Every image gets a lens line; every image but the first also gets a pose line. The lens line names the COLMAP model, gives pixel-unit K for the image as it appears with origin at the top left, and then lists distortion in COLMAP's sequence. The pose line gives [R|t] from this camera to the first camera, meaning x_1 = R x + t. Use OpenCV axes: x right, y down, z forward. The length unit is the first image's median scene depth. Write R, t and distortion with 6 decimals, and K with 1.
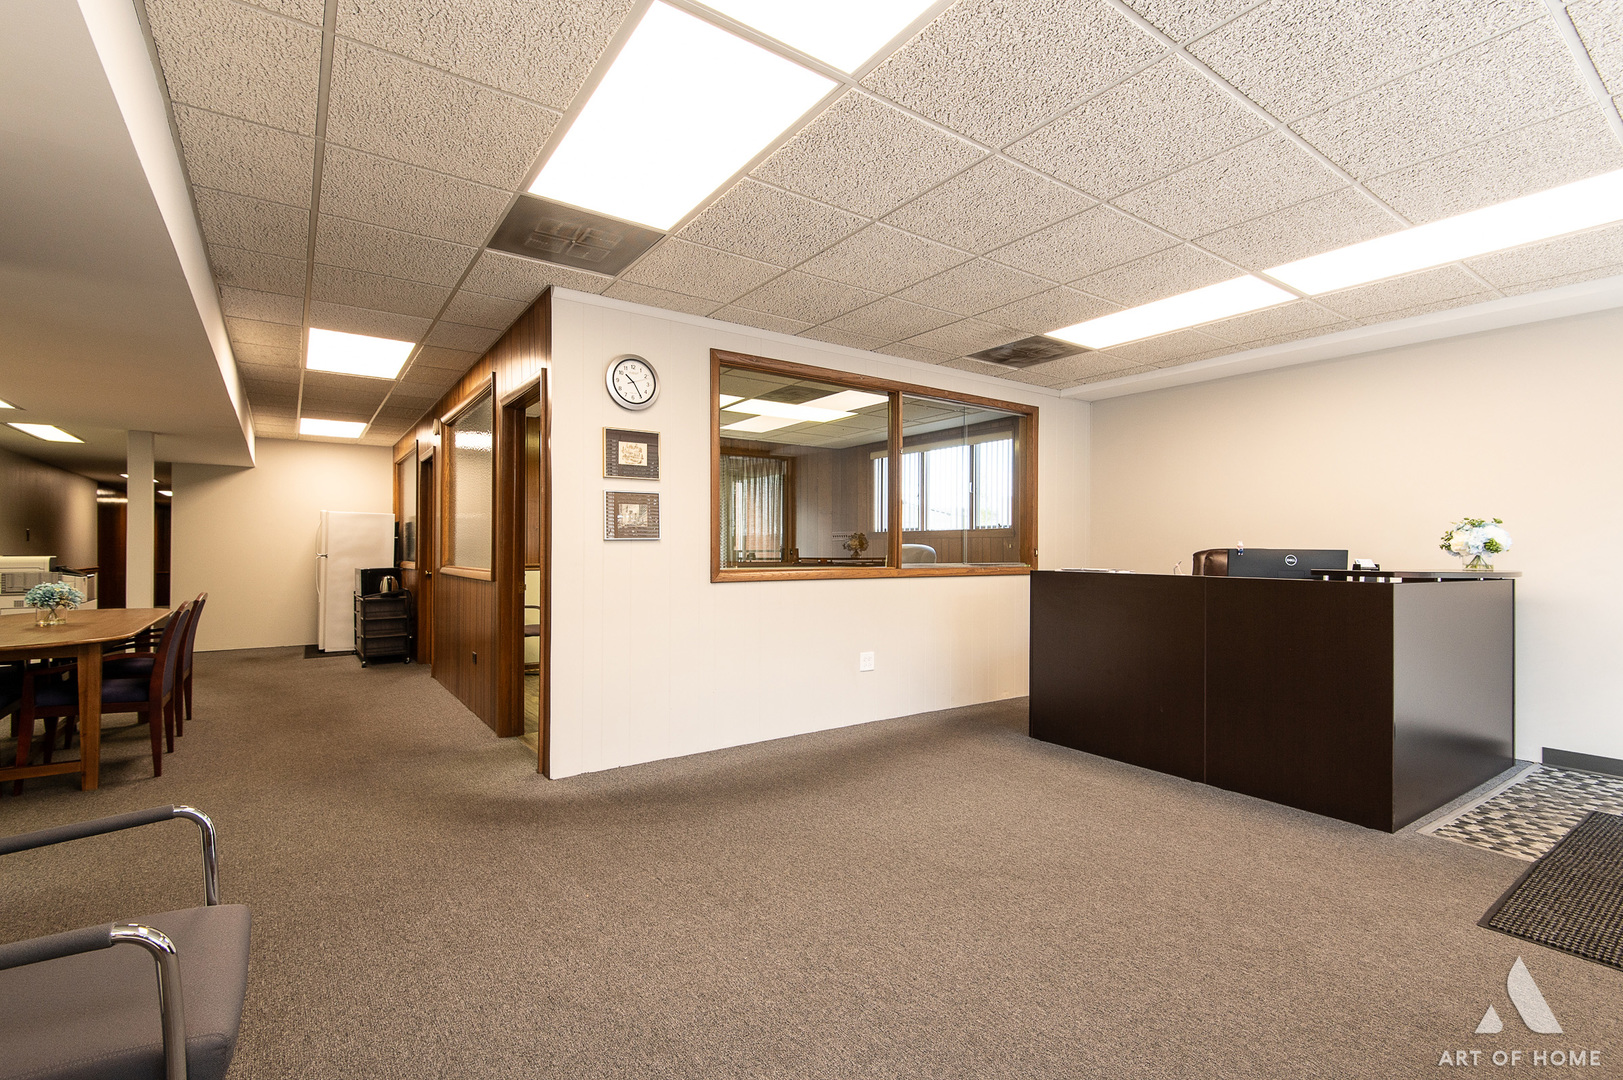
lens RADIAL K [[738.3, 0, 808.0], [0, 738.3, 543.8], [0, 0, 1]] dist [0.013523, -0.006381]
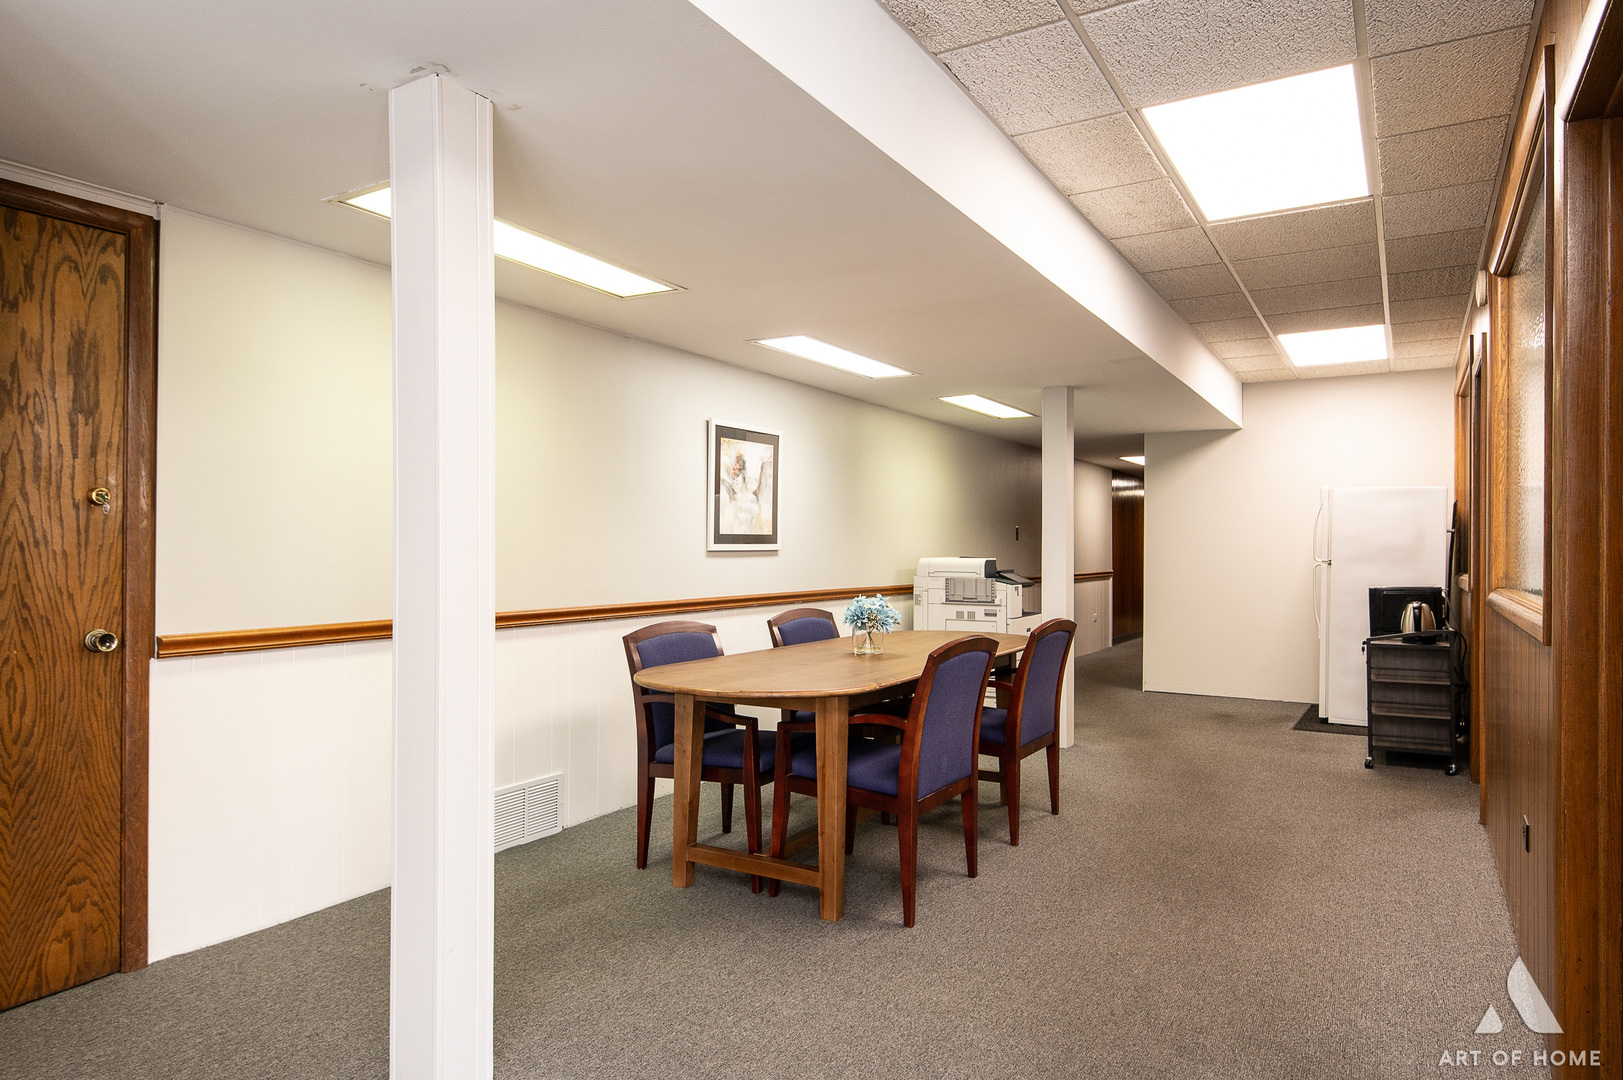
lens RADIAL K [[1004.4, 0, 802.1], [0, 1004.4, 542.8], [0, 0, 1]] dist [0.029151, -0.008129]
pose [[0.408321, -0.003685, -0.912831, -0.082572], [0.001883, 0.999993, -0.003195, 0.002202], [0.912837, -0.000415, 0.408325, 0.299393]]
